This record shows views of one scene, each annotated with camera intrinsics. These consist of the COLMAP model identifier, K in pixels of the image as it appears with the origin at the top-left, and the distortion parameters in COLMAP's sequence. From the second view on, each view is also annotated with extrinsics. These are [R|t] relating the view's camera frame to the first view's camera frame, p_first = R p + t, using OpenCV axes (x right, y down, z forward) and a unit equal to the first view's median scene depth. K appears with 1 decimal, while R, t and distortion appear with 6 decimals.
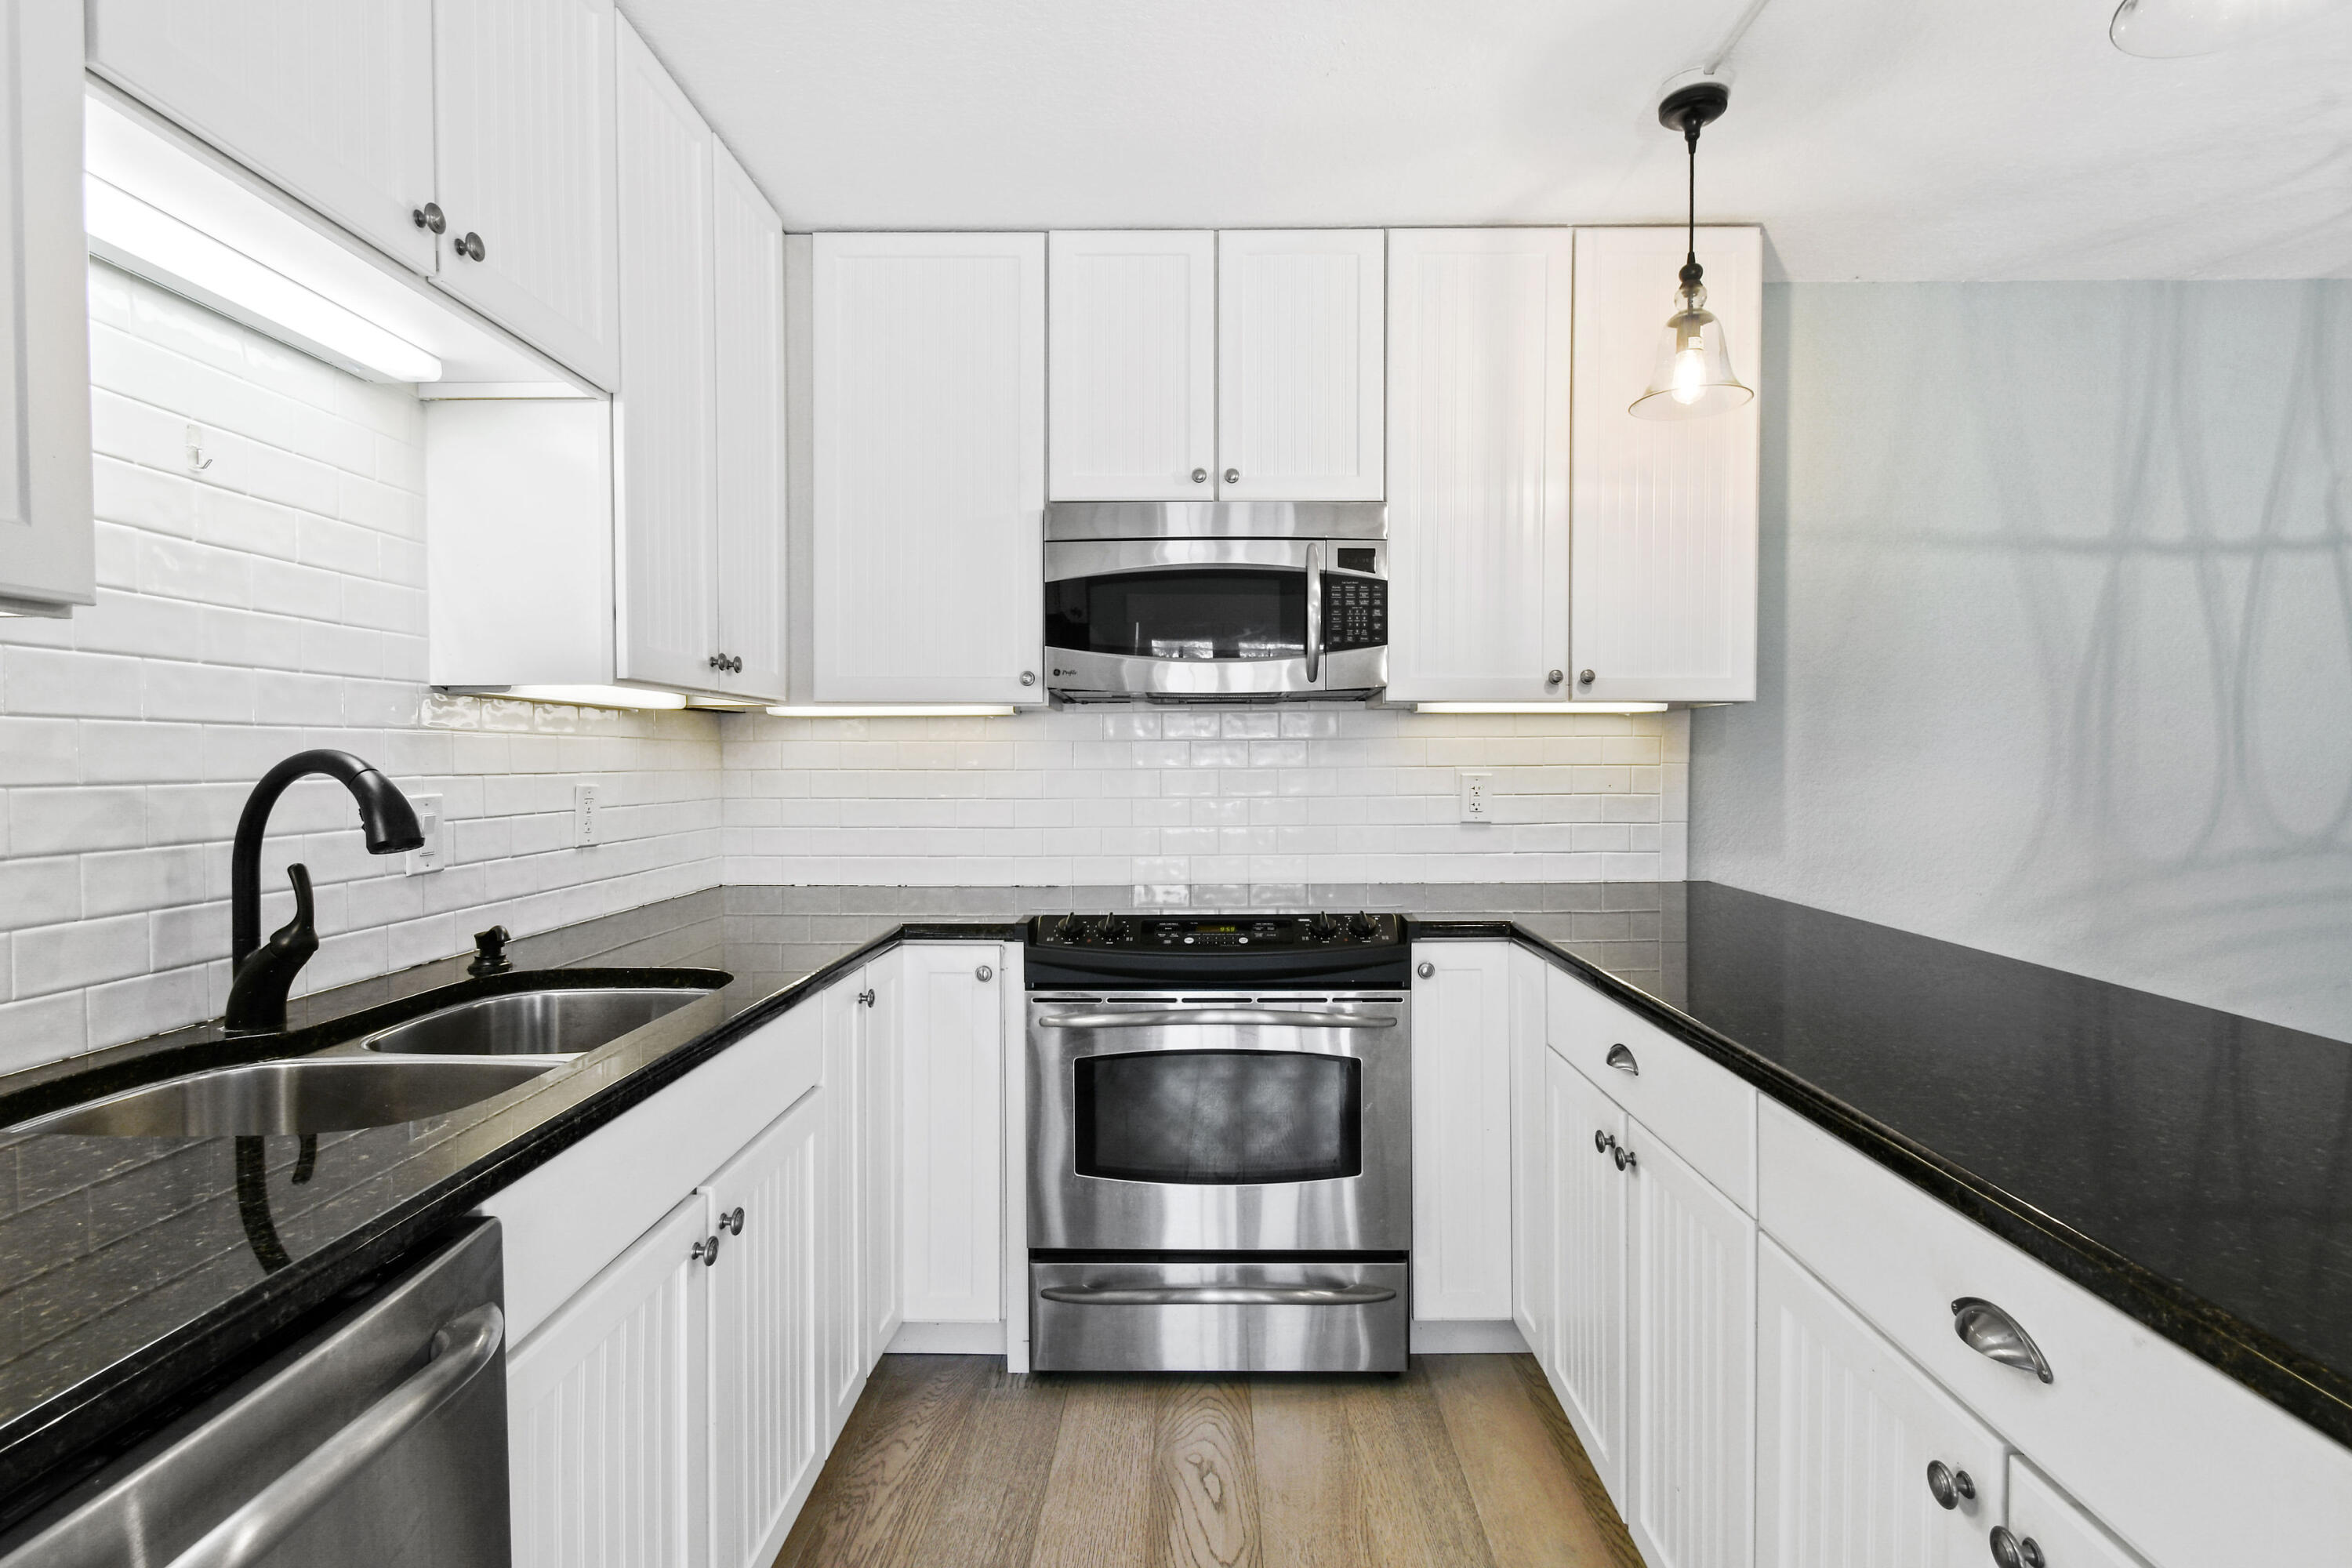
lens RADIAL K [[1098.4, 0, 1176.0], [0, 1098.4, 784.0], [0, 0, 1]] dist [0.002732, -0.000265]
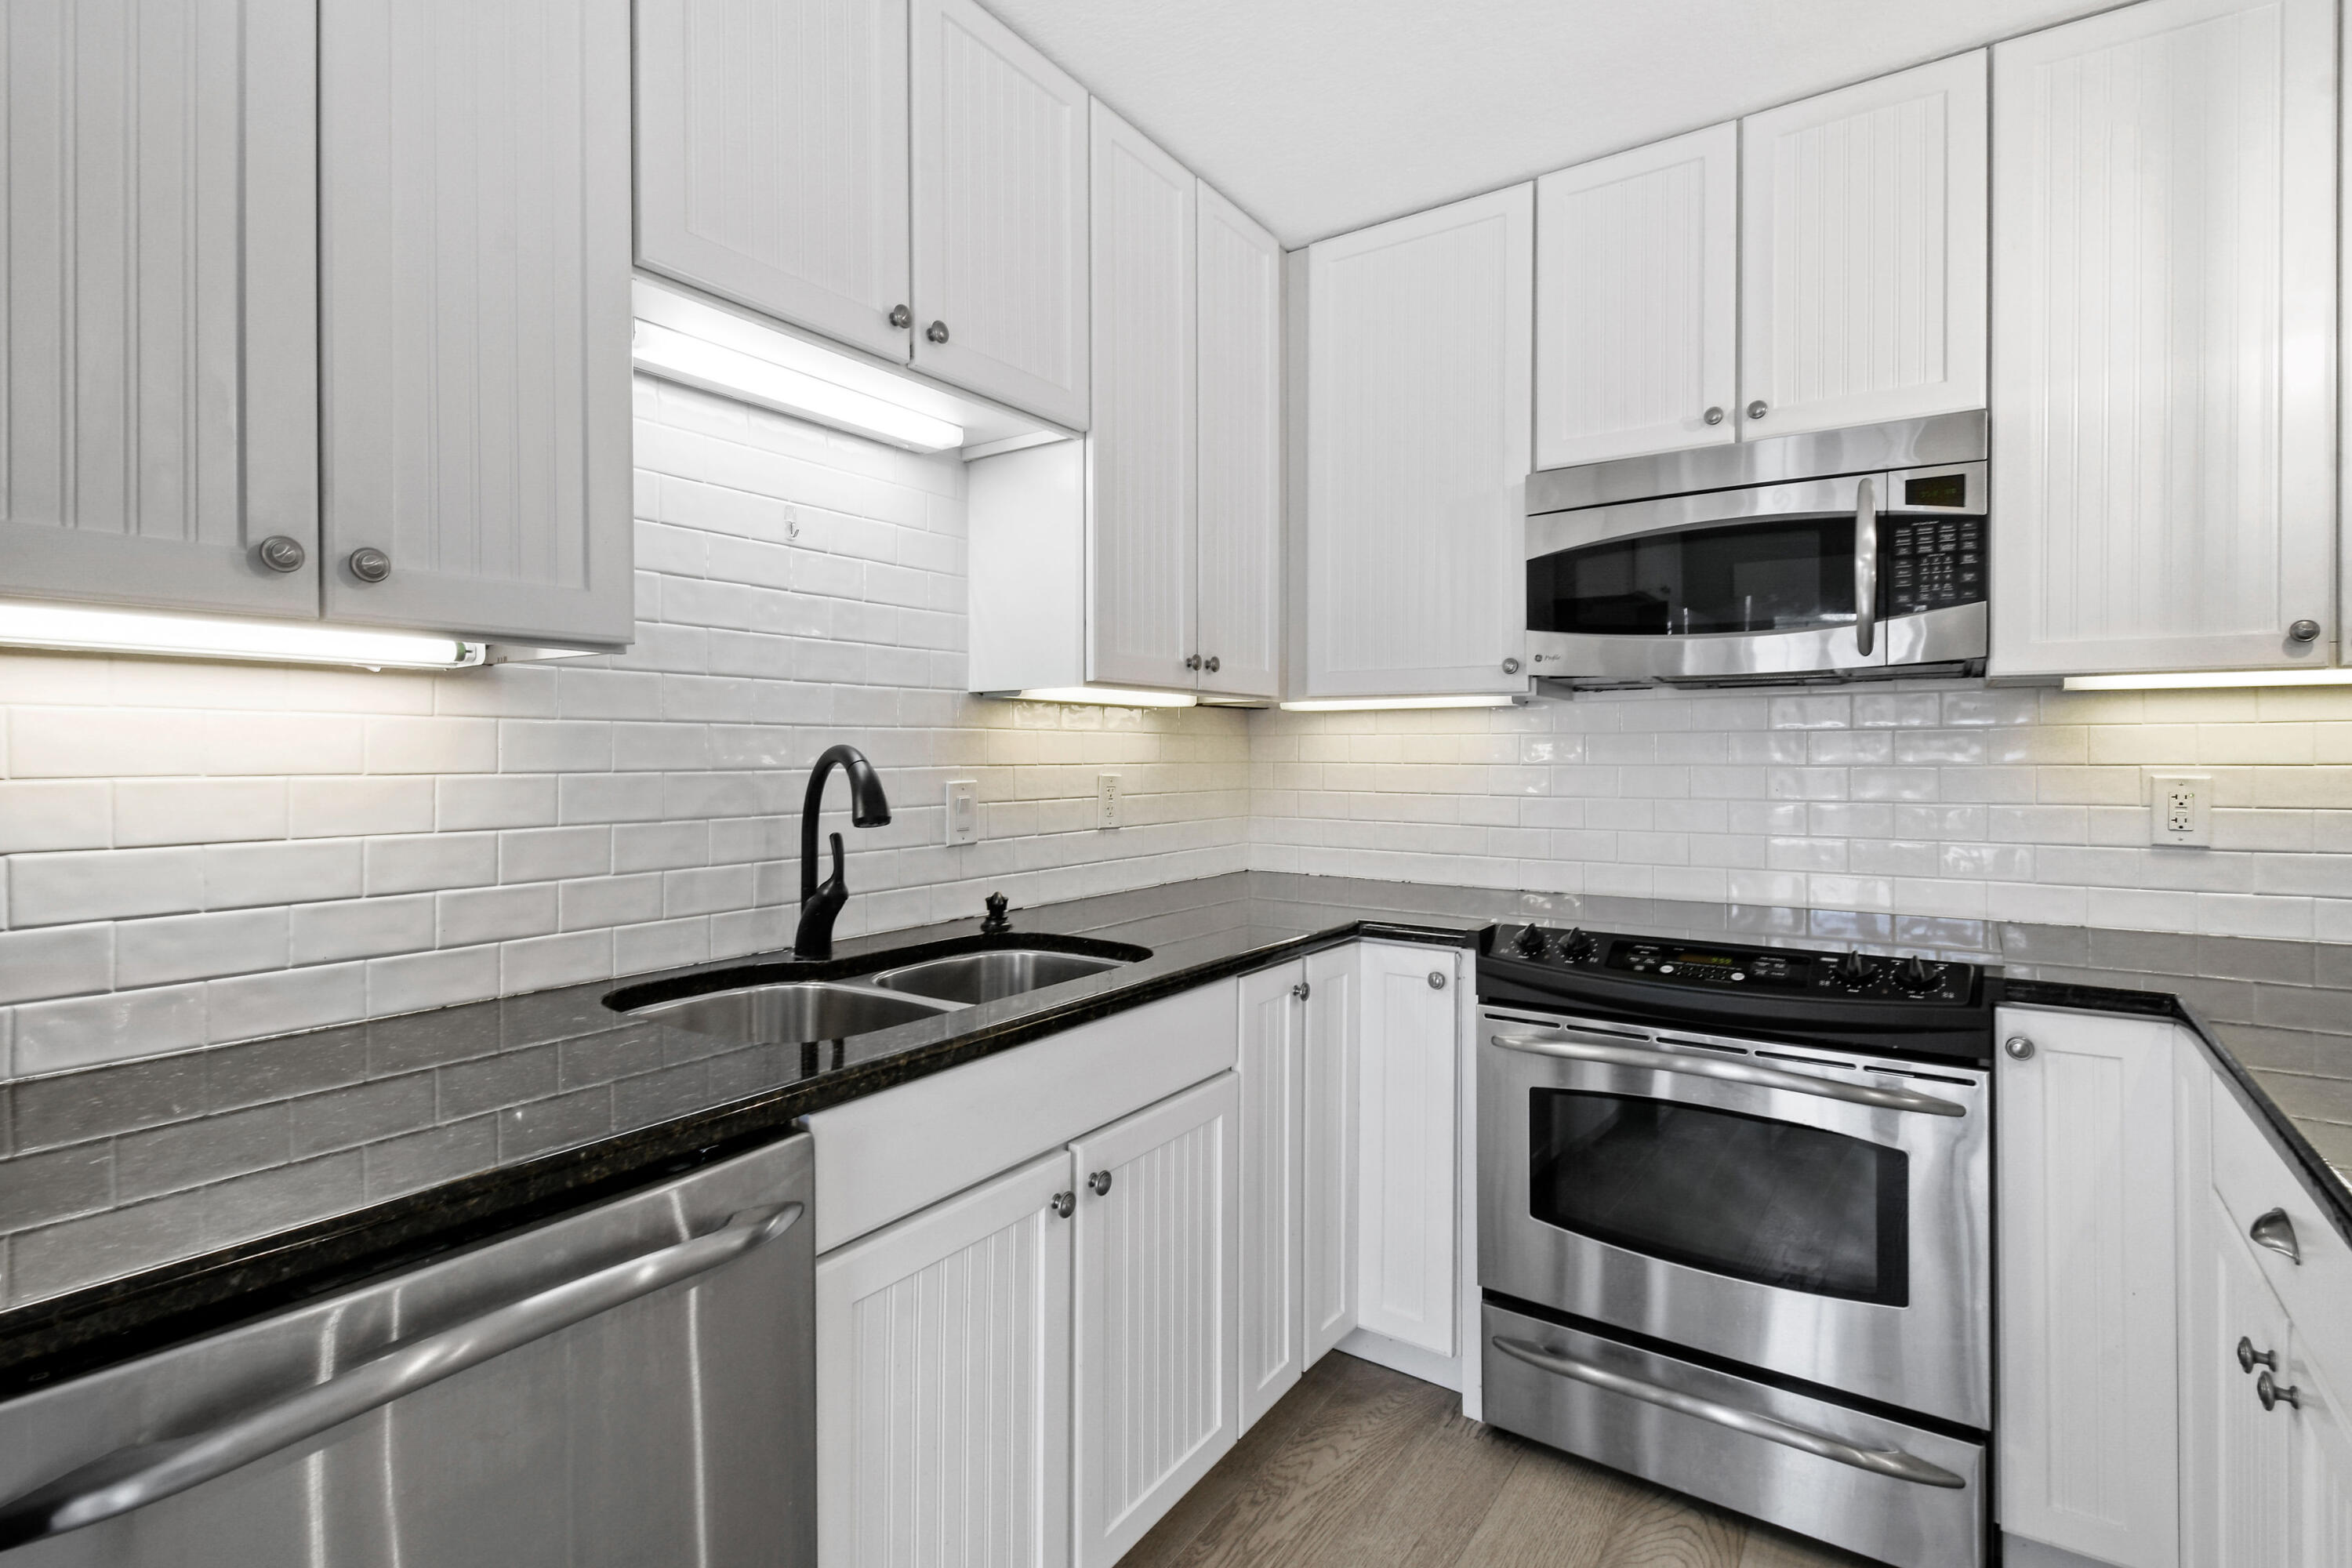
lens RADIAL K [[1097.4, 0, 1179.4], [0, 1097.4, 758.4], [0, 0, 1]] dist [0.002921, -0.000602]
pose [[0.835062, 0.005135, -0.550133, 0.163235], [-0.014488, 0.999815, -0.012660, -0.003046], [0.549966, 0.018542, 0.834981, 0.089660]]
